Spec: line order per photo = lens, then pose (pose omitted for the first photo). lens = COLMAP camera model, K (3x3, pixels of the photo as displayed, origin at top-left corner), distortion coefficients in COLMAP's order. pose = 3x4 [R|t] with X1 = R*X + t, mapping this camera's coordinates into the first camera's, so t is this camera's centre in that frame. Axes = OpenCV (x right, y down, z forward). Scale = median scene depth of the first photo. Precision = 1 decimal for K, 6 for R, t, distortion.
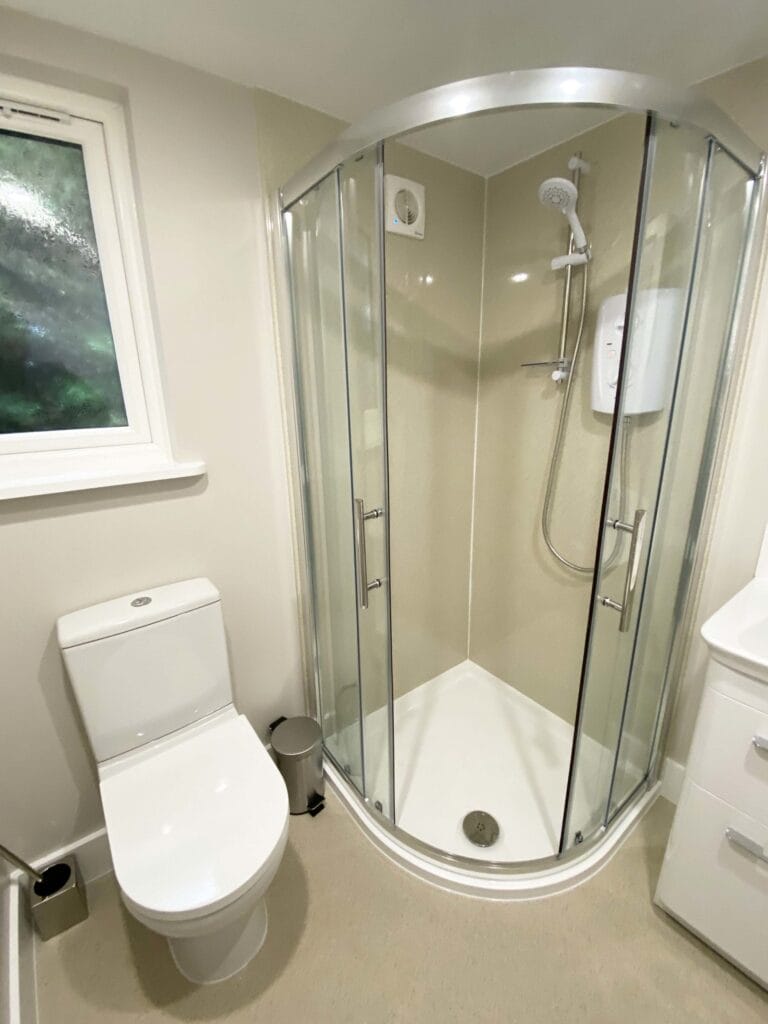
lens RADIAL K [[424.7, 0, 375.1], [0, 424.7, 505.7], [0, 0, 1]] dist [0.005029, -0.010839]
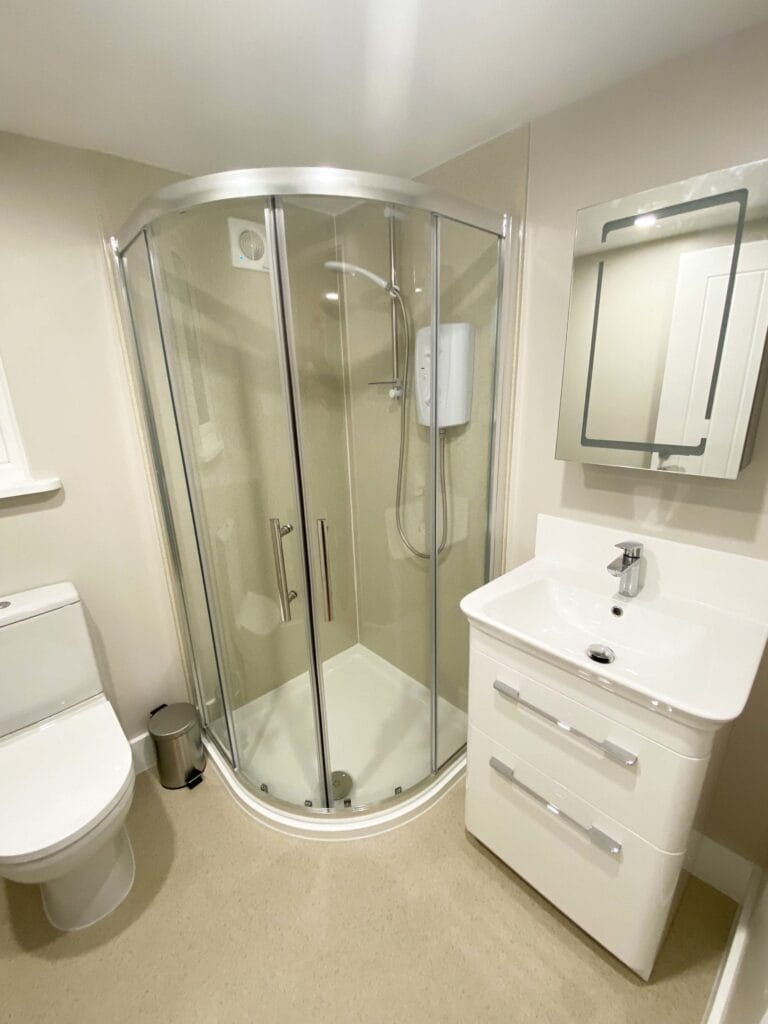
lens RADIAL K [[424.7, 0, 390.3], [0, 424.7, 512.0], [0, 0, 1]] dist [0.005029, -0.010839]
pose [[0.995157, -0.035877, 0.091516, 0.336063], [0.034481, 0.999264, 0.016785, -0.002764], [-0.092051, -0.013548, 0.995662, -0.176238]]
